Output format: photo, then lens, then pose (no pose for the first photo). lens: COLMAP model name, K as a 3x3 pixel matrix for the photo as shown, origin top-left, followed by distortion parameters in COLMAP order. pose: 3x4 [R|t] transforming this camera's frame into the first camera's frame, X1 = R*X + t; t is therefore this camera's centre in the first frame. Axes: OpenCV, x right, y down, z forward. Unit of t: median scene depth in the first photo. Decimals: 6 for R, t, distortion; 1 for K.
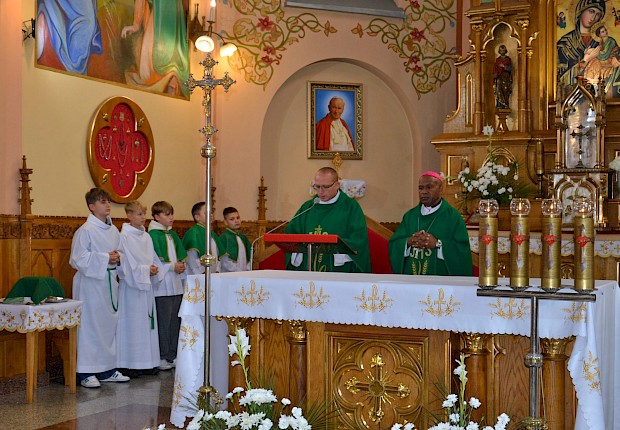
lens RADIAL K [[969.4, 0, 310.9], [0, 969.4, 228.0], [0, 0, 1]] dist [-0.019546, 0.000000]
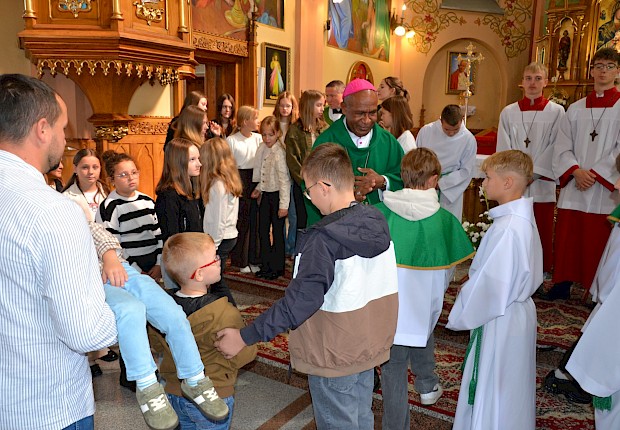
lens RADIAL K [[523.1, 0, 307.5], [0, 523.1, 223.8], [0, 0, 1]] dist [-0.025301, 0.019995]
pose [[0.990617, 0.037408, -0.131451, -0.142313], [-0.013309, 0.983645, 0.179628, -0.002810], [0.136020, -0.176193, 0.974913, -0.068417]]
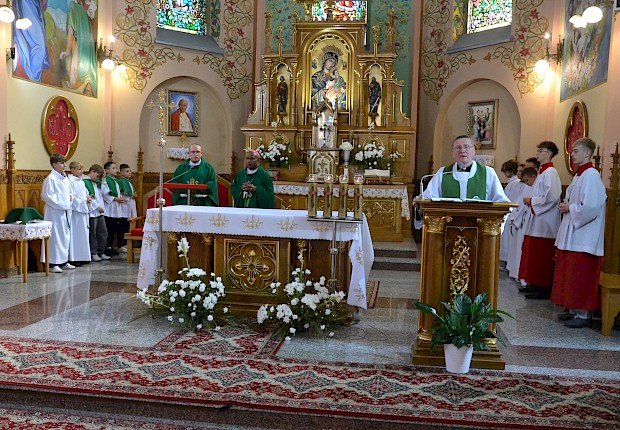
lens RADIAL K [[609.2, 0, 312.8], [0, 609.2, 228.0], [0, 0, 1]] dist [-0.045495, 0.000000]
pose [[0.952710, -0.007158, 0.303798, -0.093409], [-0.021770, 0.995546, 0.091726, -0.015277], [-0.303101, -0.094002, 0.948311, -0.104989]]
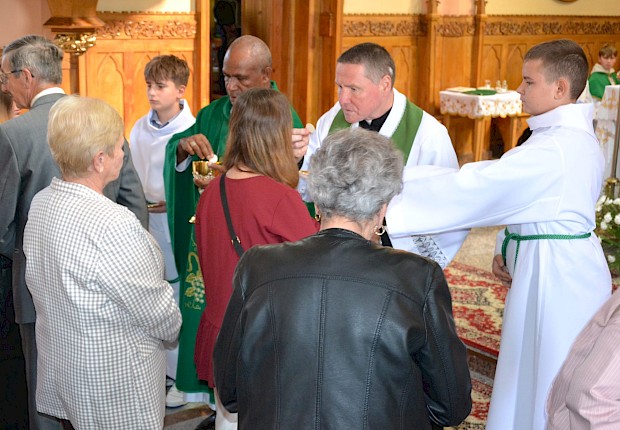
lens RADIAL K [[1022.0, 0, 312.8], [0, 1022.0, 215.6], [0, 0, 1]] dist [0.035017, 0.000000]
pose [[0.901366, 0.112228, -0.418263, 0.051180], [-0.018629, 0.974991, 0.221463, -0.037259], [0.432657, -0.191828, 0.880914, -0.169579]]
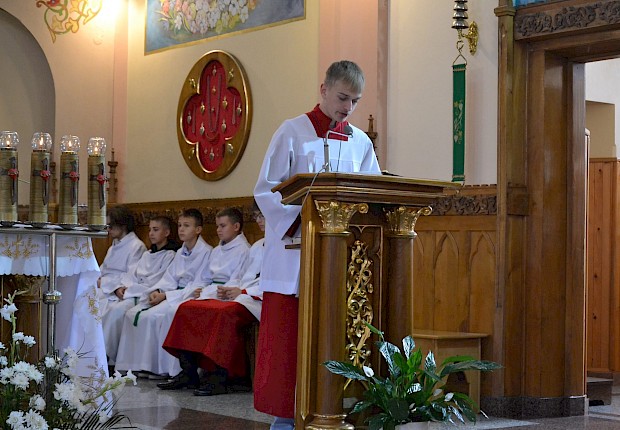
lens RADIAL K [[1251.5, 0, 299.8], [0, 1251.5, 242.8], [0, 0, 1]] dist [-0.013204, 0.000000]
pose [[0.447217, 0.012554, 0.894337, -0.346593], [-0.013536, 0.999882, -0.007267, 0.037153], [-0.894323, -0.008856, 0.447334, 0.085958]]
